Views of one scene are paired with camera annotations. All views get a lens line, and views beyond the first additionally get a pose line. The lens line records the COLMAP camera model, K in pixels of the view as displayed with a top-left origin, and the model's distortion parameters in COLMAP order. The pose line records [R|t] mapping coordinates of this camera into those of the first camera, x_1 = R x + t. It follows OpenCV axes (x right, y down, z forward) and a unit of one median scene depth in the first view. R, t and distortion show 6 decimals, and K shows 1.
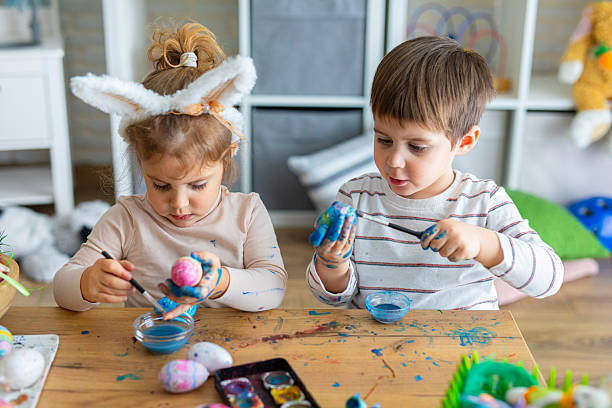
lens RADIAL K [[851.6, 0, 305.1], [0, 851.6, 199.7], [0, 0, 1]] dist [0.001454, 0.000000]
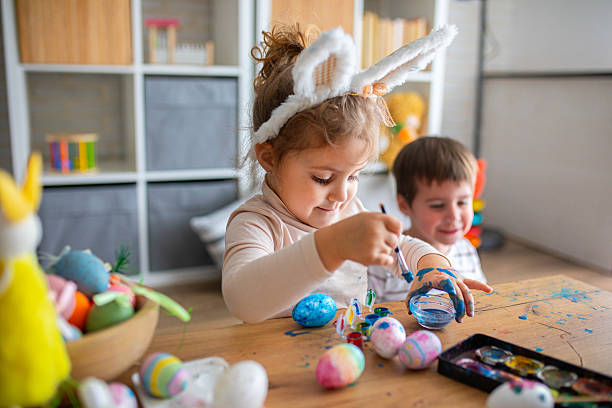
lens RADIAL K [[583.8, 0, 307.4], [0, 583.8, 200.8], [0, 0, 1]] dist [-0.020334, 0.000000]
pose [[0.913637, -0.069535, 0.400541, -0.404890], [0.125410, 0.985419, -0.114989, 0.080747], [-0.386705, 0.155290, 0.909035, 0.409659]]
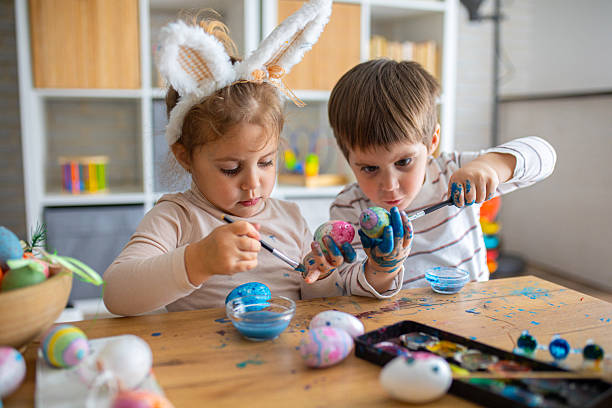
lens RADIAL K [[583.8, 0, 308.3], [0, 583.8, 202.4], [0, 0, 1]] dist [-0.020334, 0.000000]
pose [[0.940394, -0.046347, 0.336914, -0.297795], [0.115247, 0.975483, -0.187488, 0.150035], [-0.319964, 0.215141, 0.922679, 0.382970]]
